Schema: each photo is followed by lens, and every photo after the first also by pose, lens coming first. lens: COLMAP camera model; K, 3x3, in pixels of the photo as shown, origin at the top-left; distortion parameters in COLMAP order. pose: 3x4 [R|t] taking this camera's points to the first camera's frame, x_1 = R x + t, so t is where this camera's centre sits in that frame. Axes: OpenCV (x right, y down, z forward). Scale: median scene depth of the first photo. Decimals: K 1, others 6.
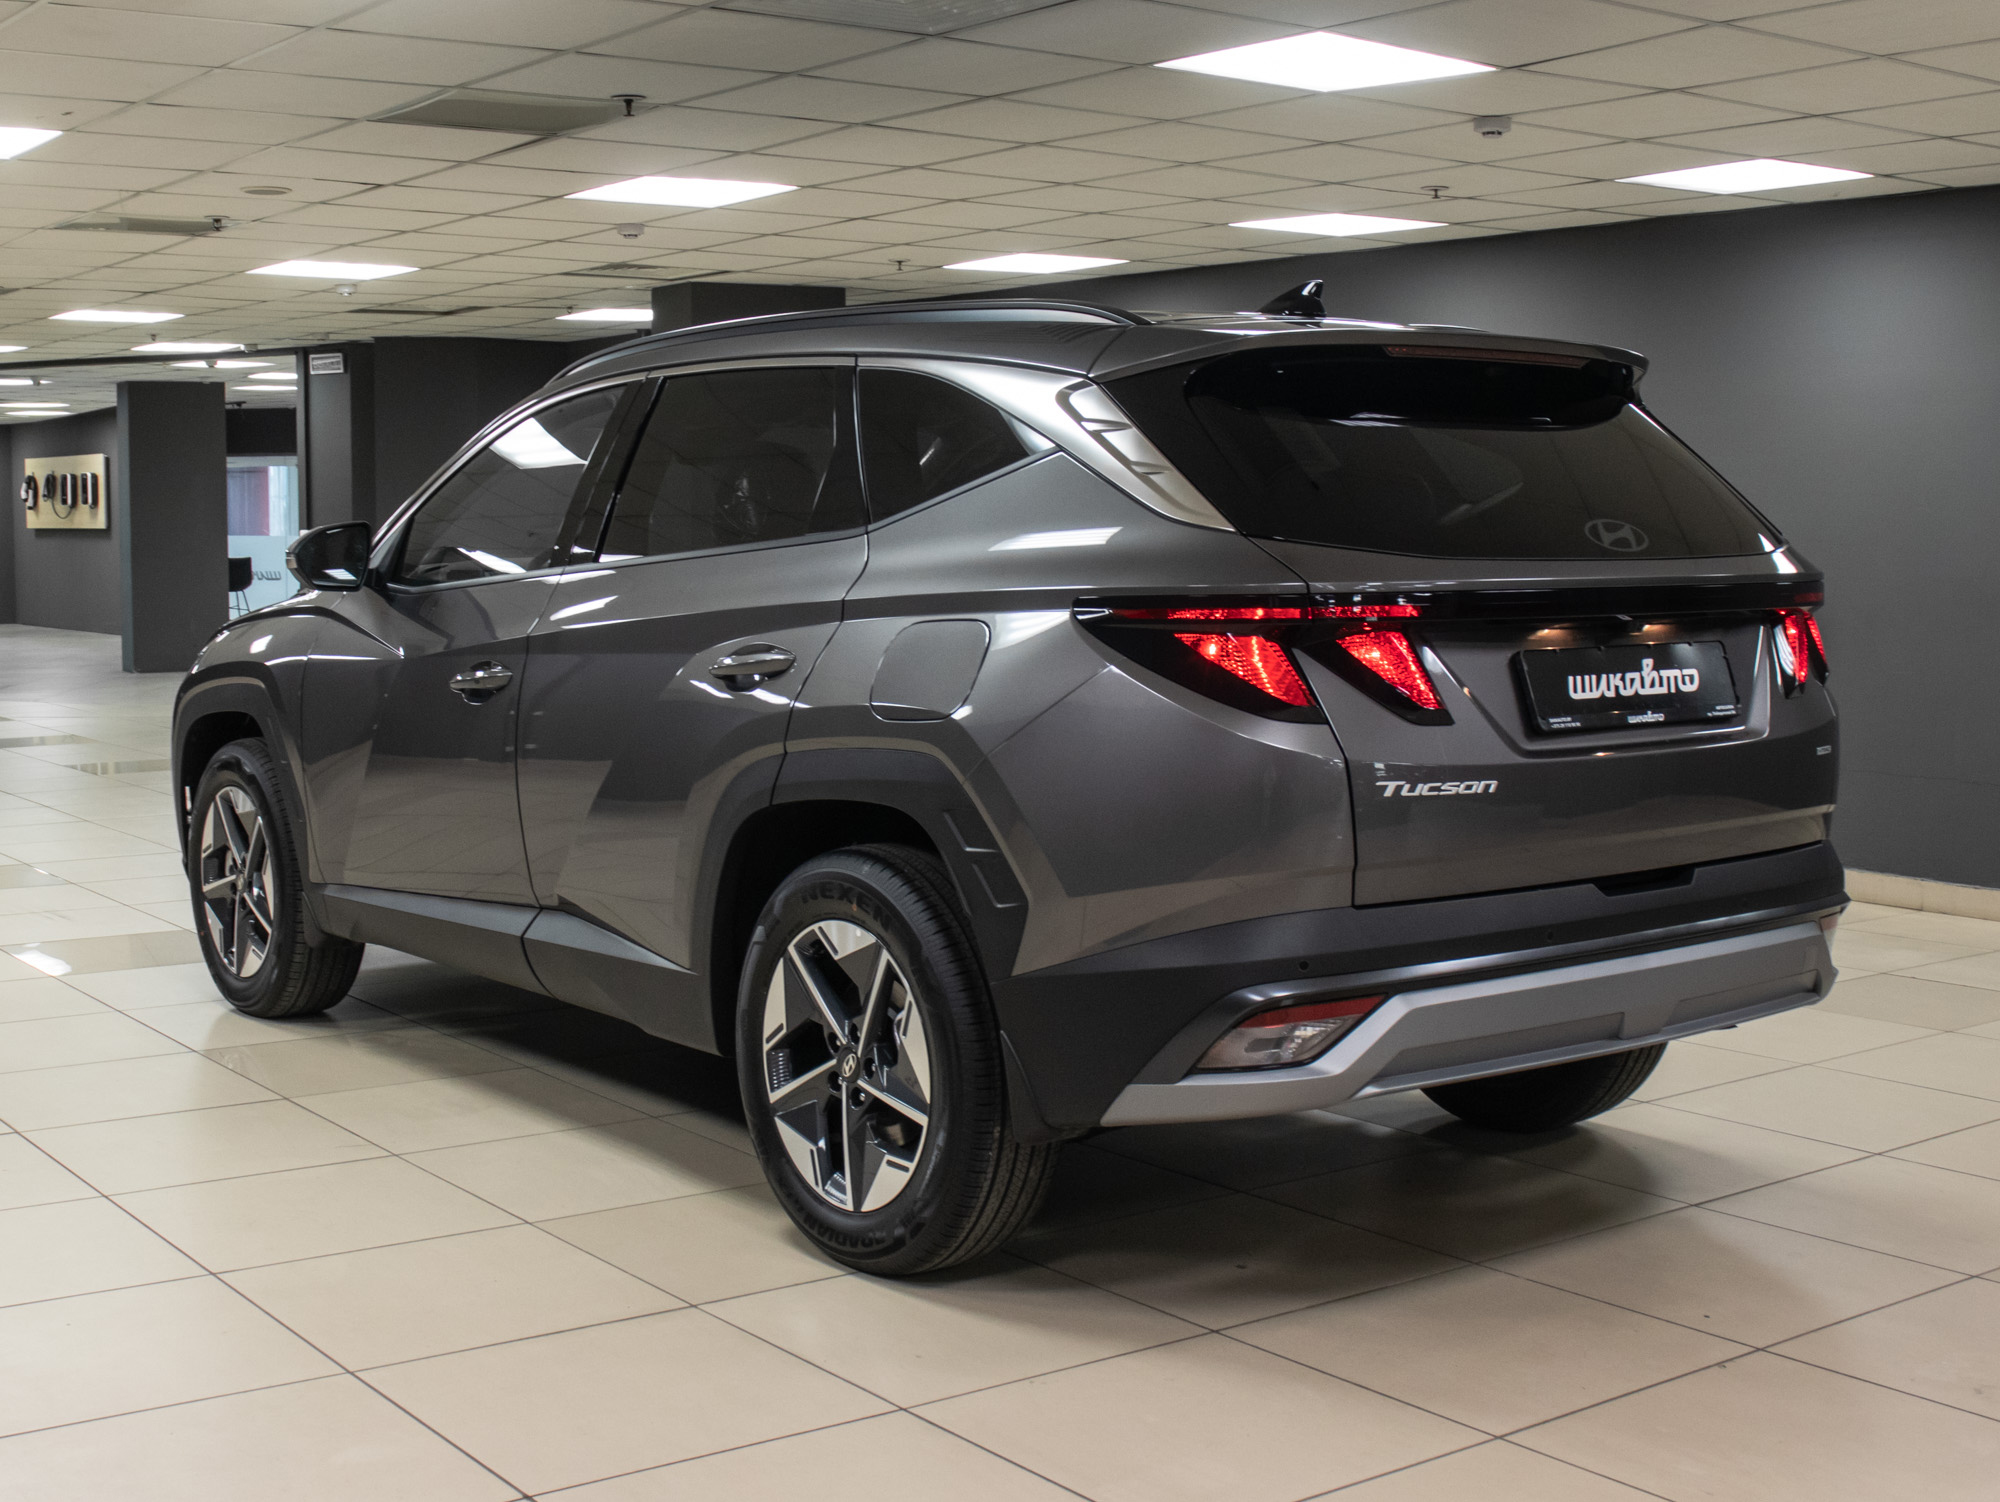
lens RADIAL K [[2566.3, 0, 1000.0], [0, 2566.3, 751.0], [0, 0, 1]] dist [-0.032103, -0.037648]
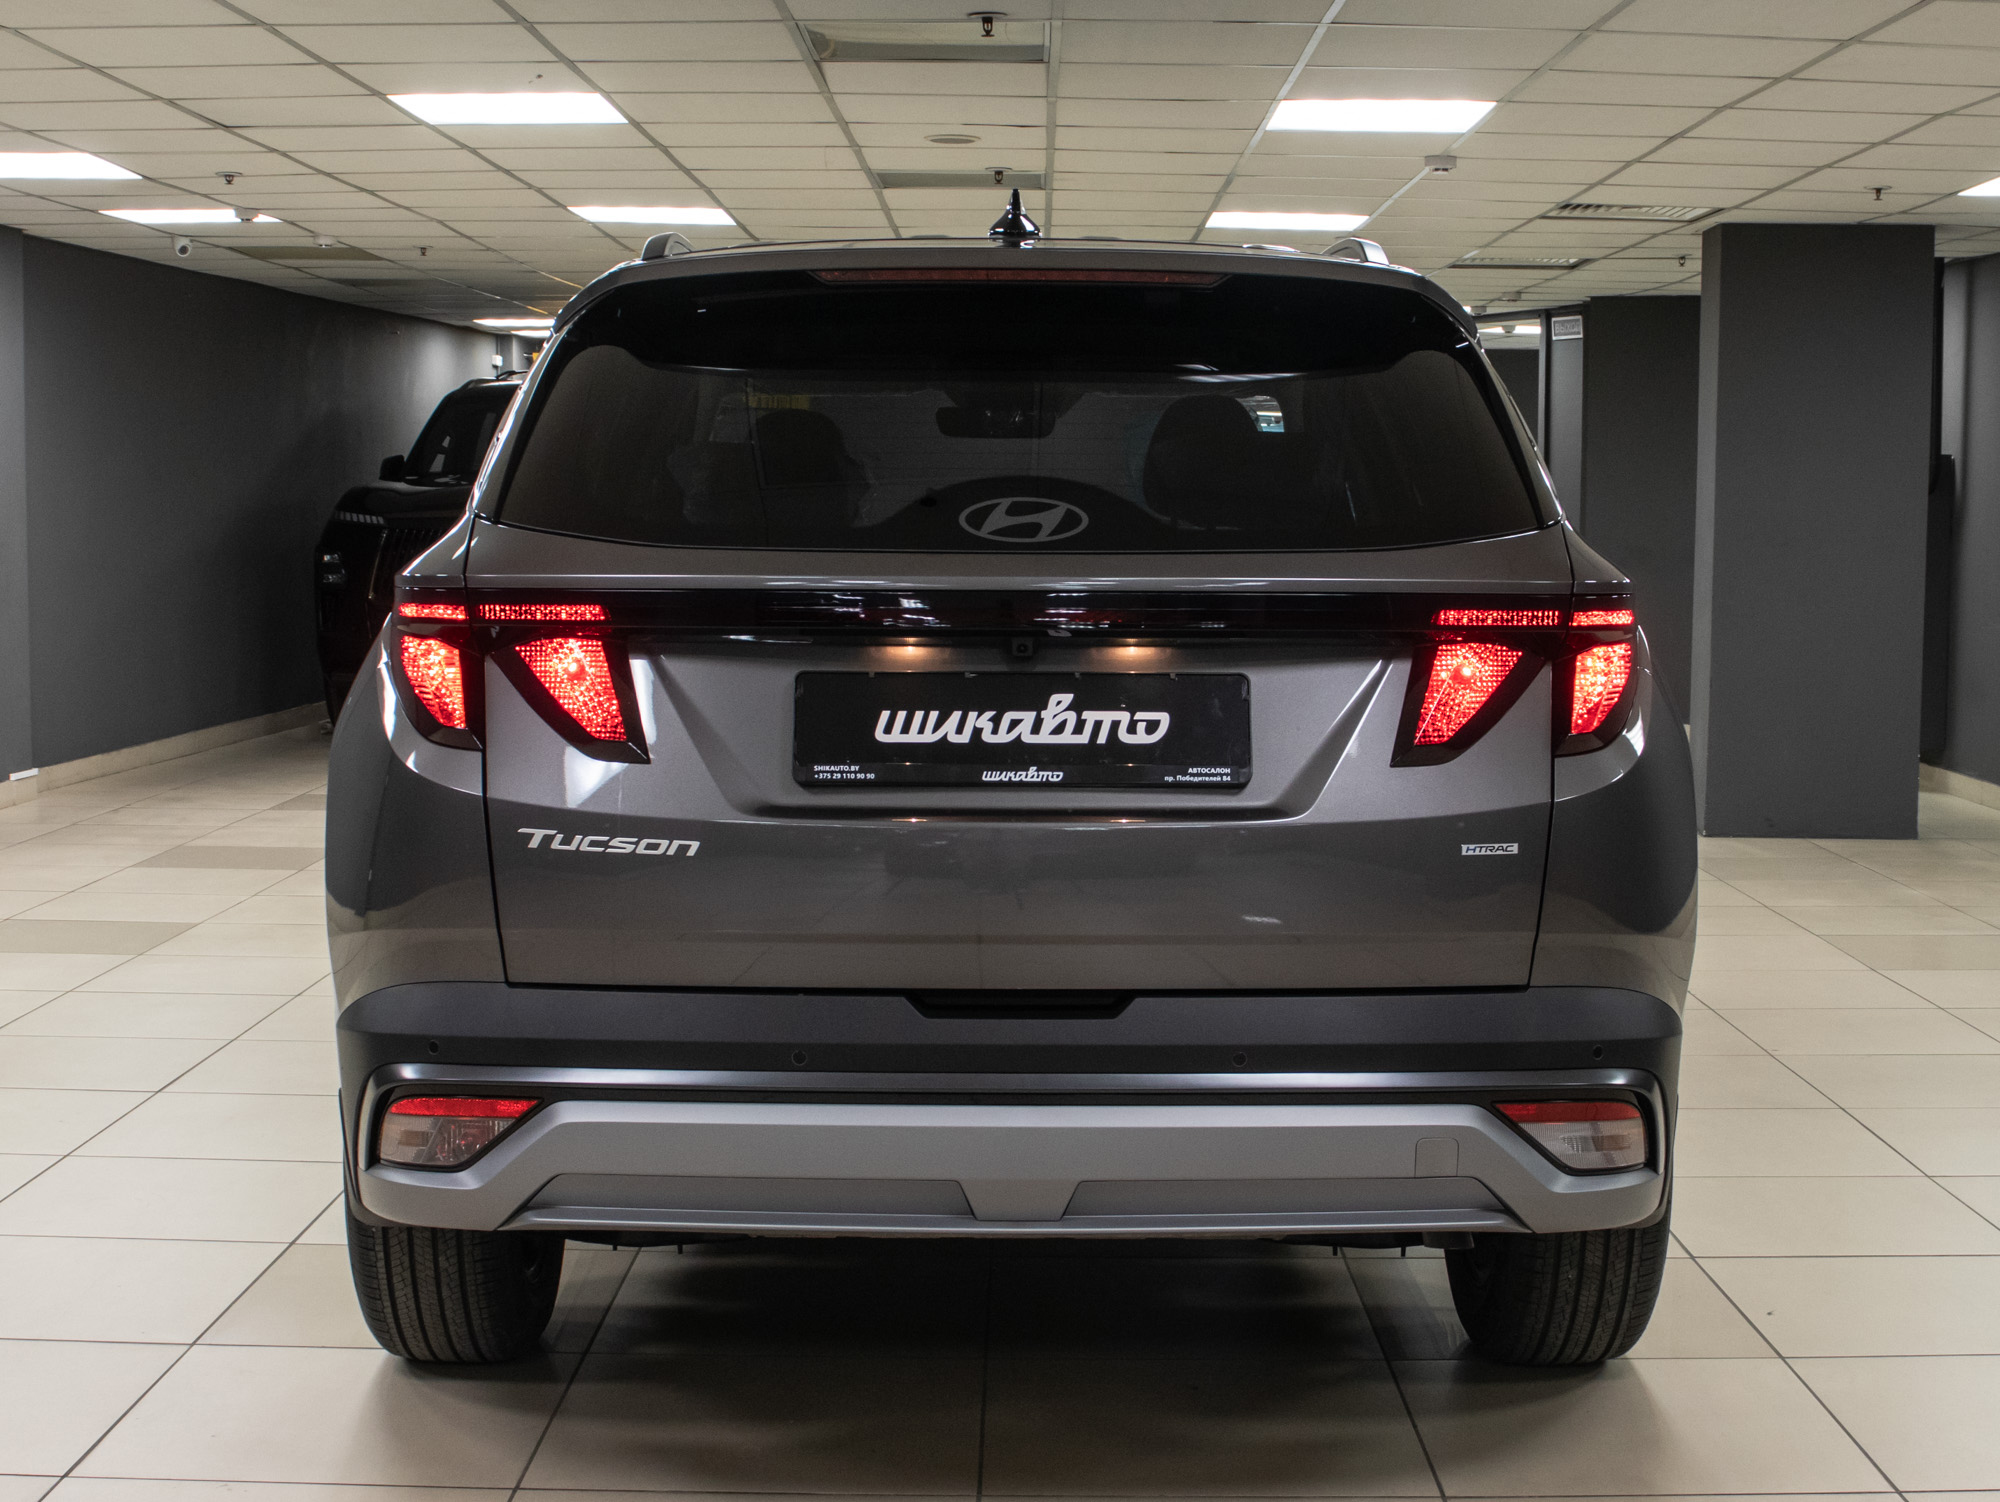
lens RADIAL K [[2566.3, 0, 1000.0], [0, 2566.3, 751.0], [0, 0, 1]] dist [-0.032103, -0.037648]
pose [[0.802920, 0.073145, -0.591582, 0.670322], [-0.065710, 0.997255, 0.034119, -0.043889], [0.592454, 0.011478, 0.805522, 0.424356]]
